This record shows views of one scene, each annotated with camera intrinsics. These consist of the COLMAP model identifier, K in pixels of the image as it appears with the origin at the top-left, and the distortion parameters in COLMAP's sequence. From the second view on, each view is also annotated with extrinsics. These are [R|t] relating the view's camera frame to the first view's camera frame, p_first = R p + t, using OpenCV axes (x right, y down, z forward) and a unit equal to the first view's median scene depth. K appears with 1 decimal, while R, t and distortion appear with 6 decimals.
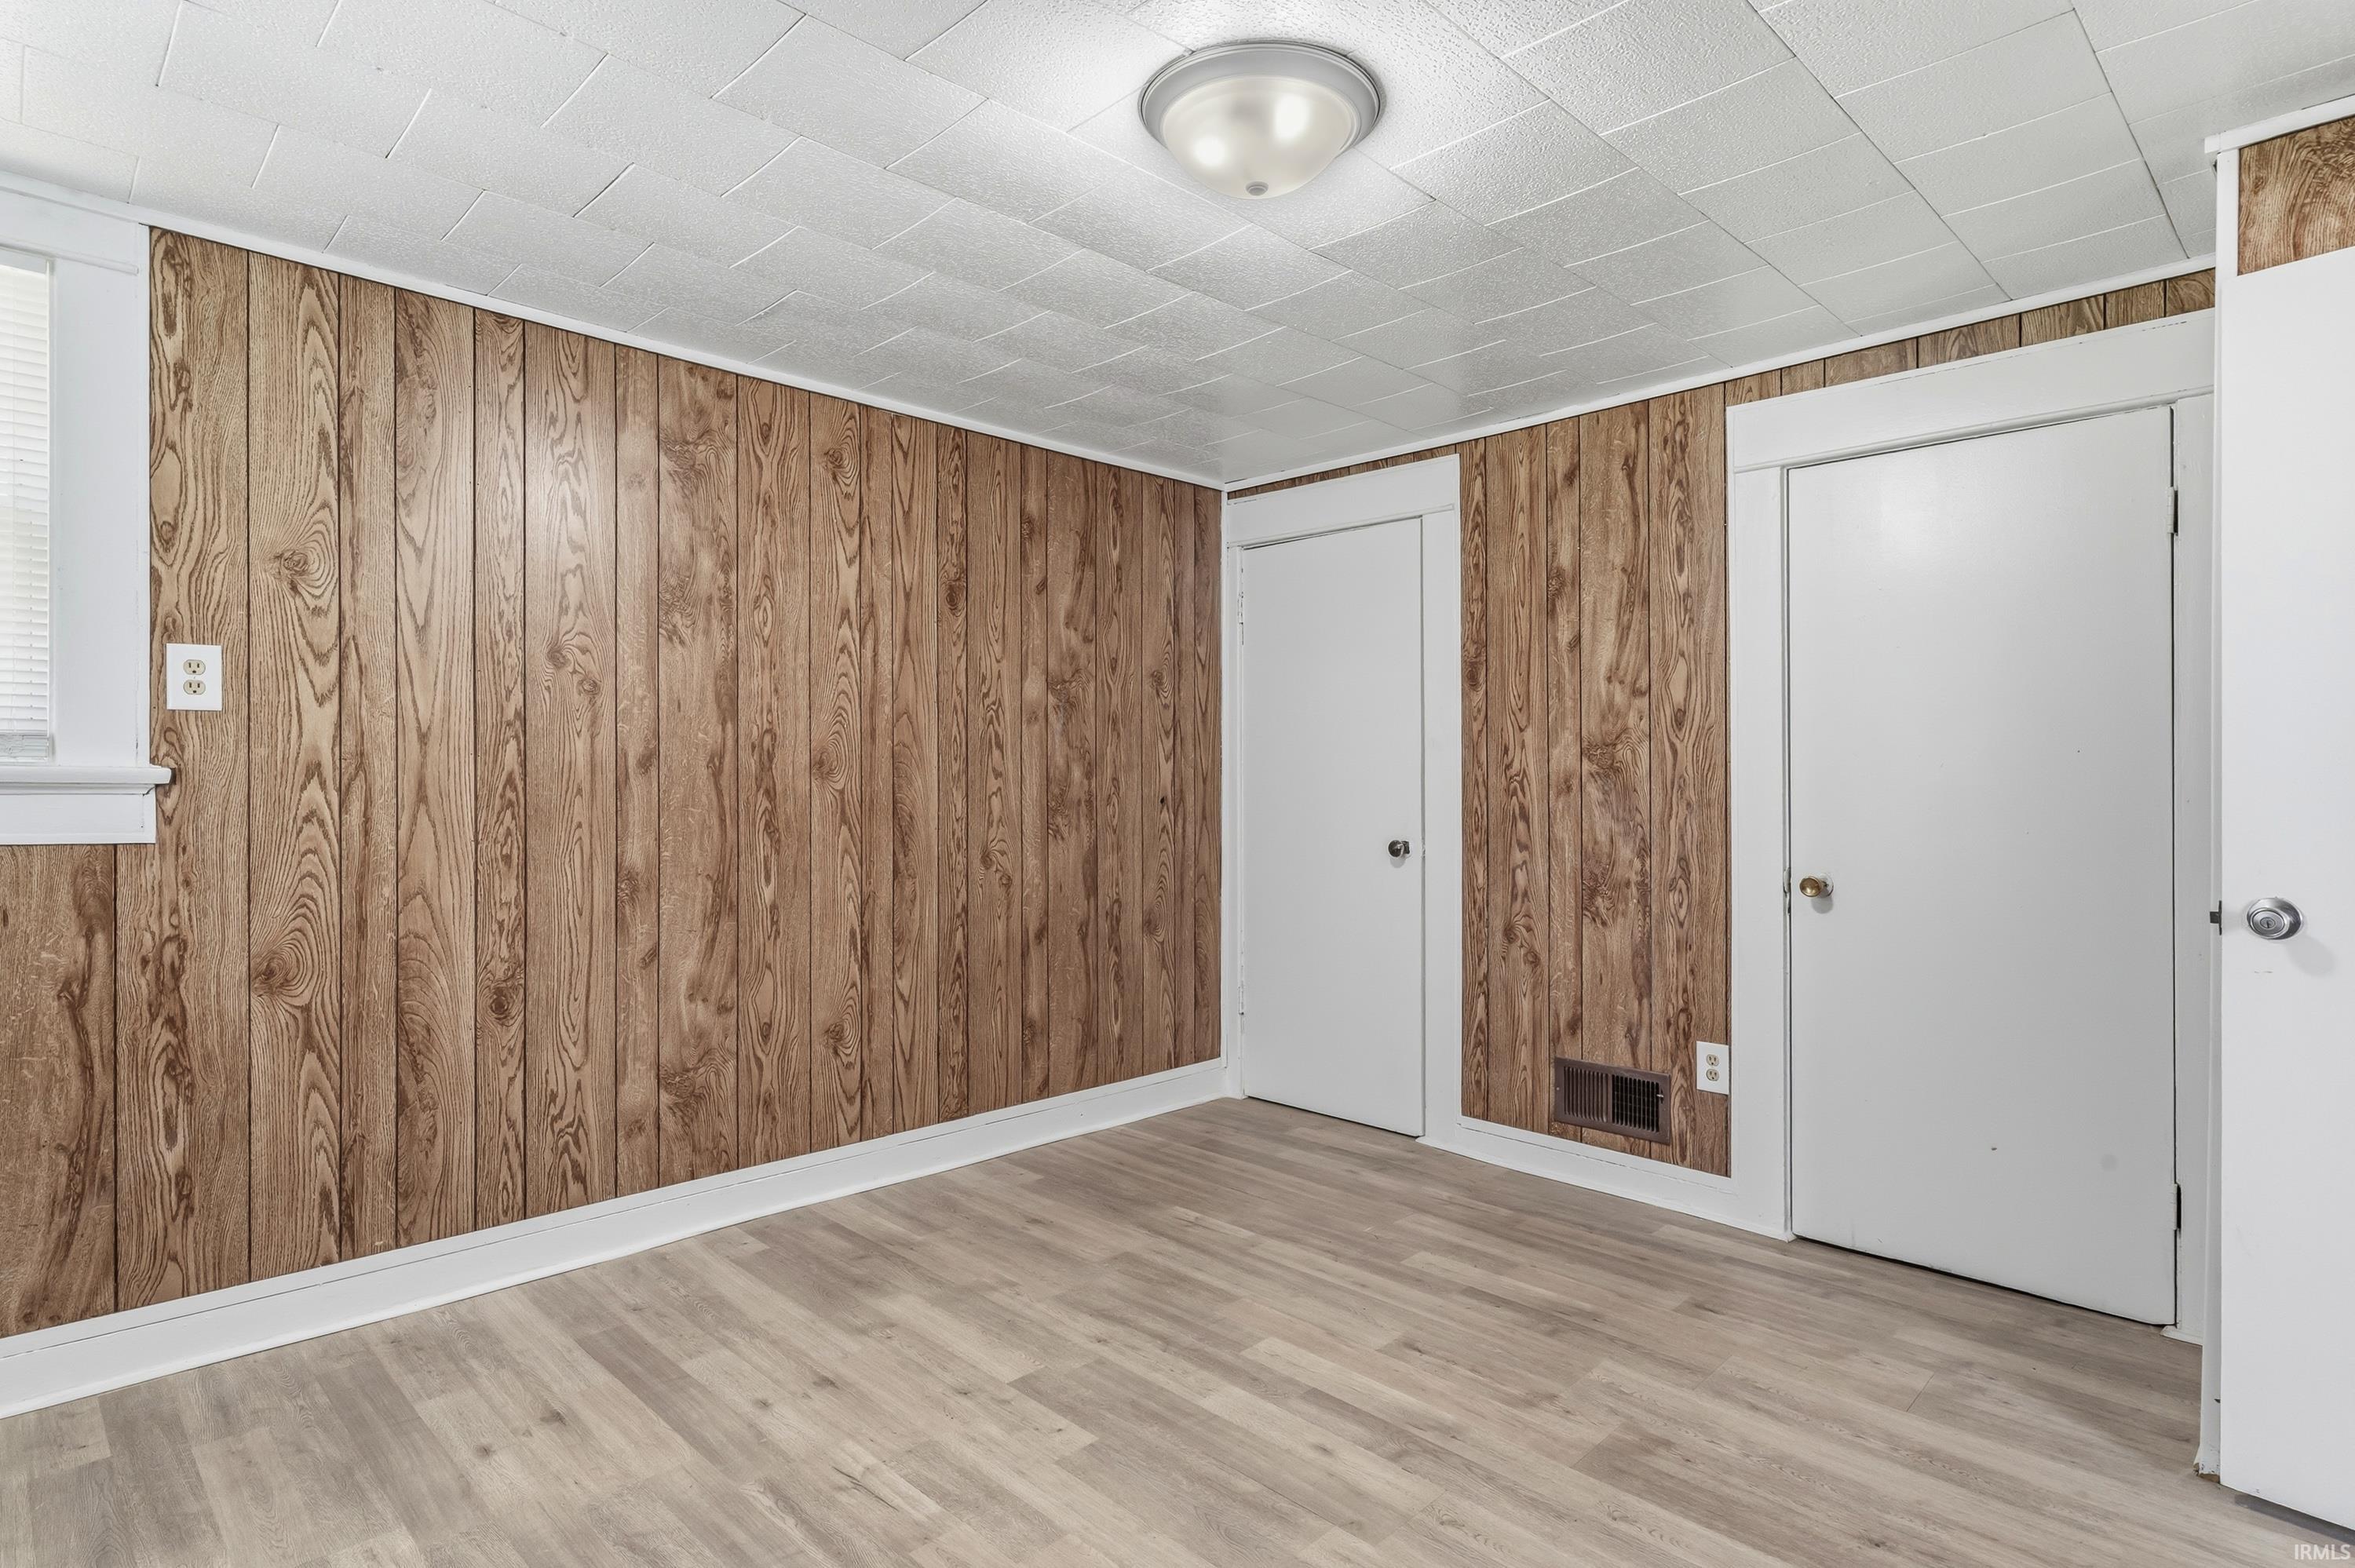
lens RADIAL K [[1221.0, 0, 1183.8], [0, 1221.0, 780.4], [0, 0, 1]] dist [0.001035, -0.000240]
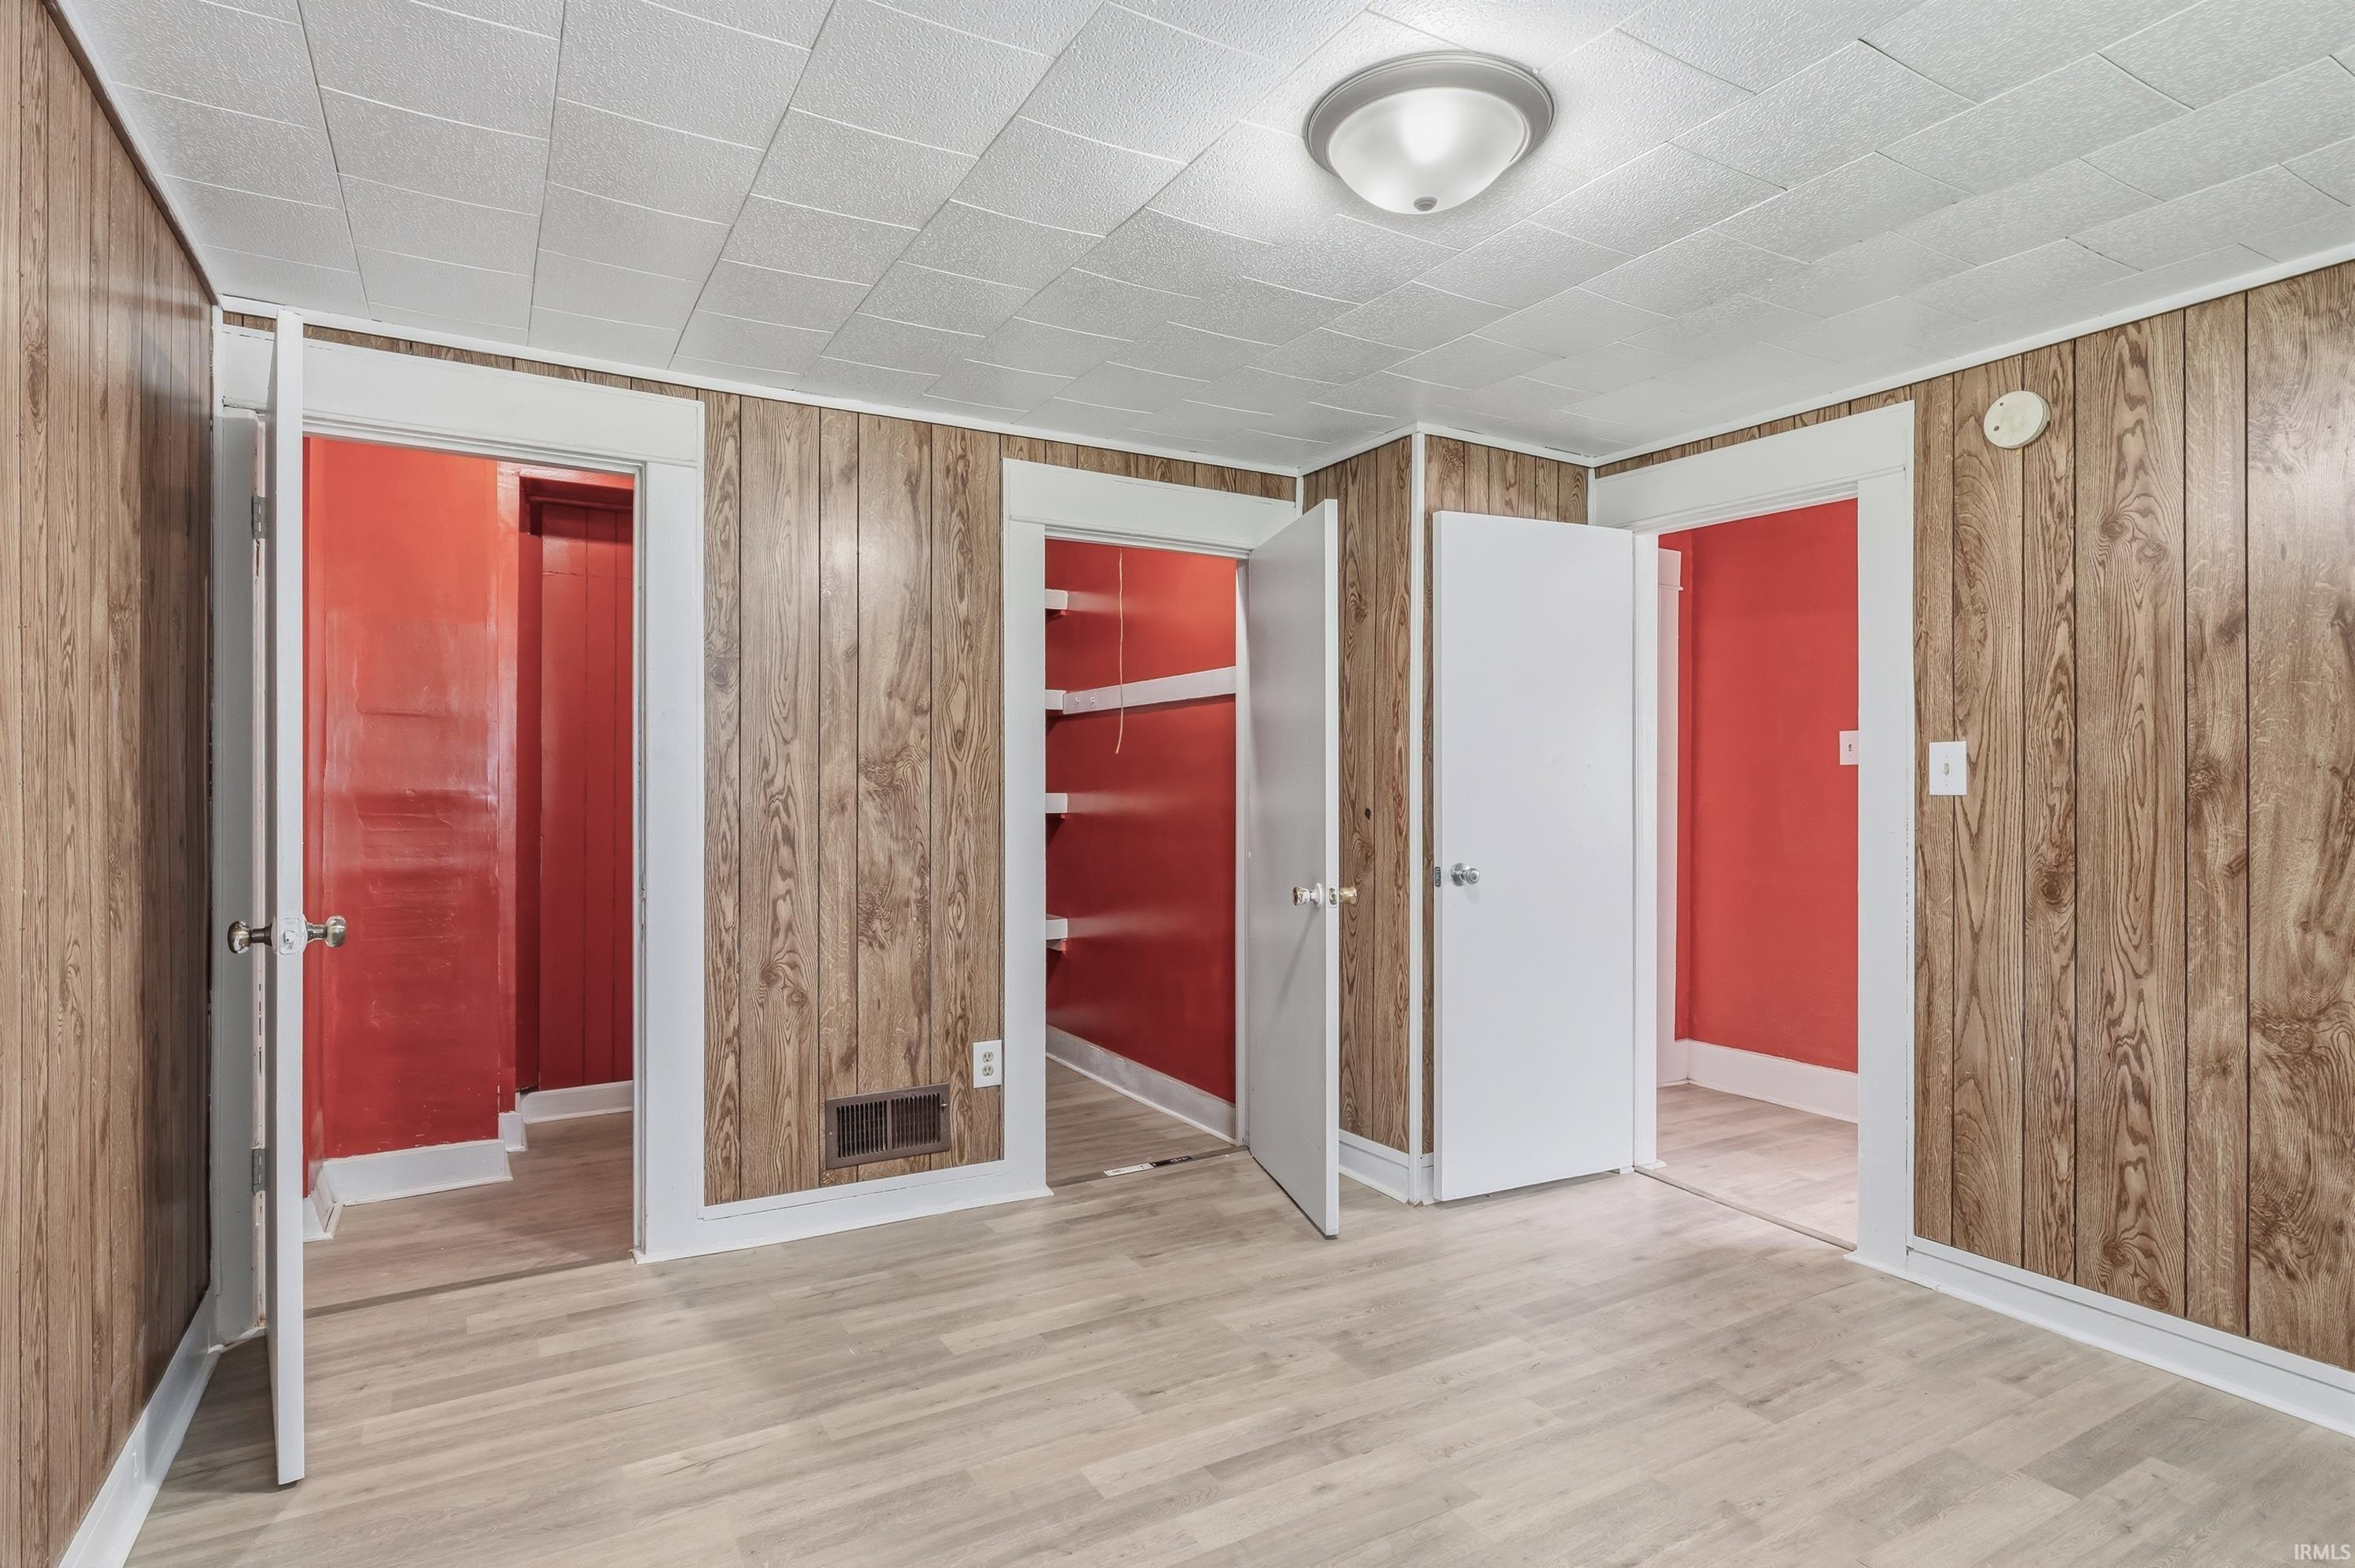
lens RADIAL K [[1209.3, 0, 1170.7], [0, 1209.3, 786.1], [0, 0, 1]] dist [-0.002633, 0.000318]
pose [[0.256549, 0.000334, 0.966531, -0.539412], [0.001620, 0.999998, -0.000775, -0.009009], [-0.966530, 0.001764, 0.256548, 0.548720]]
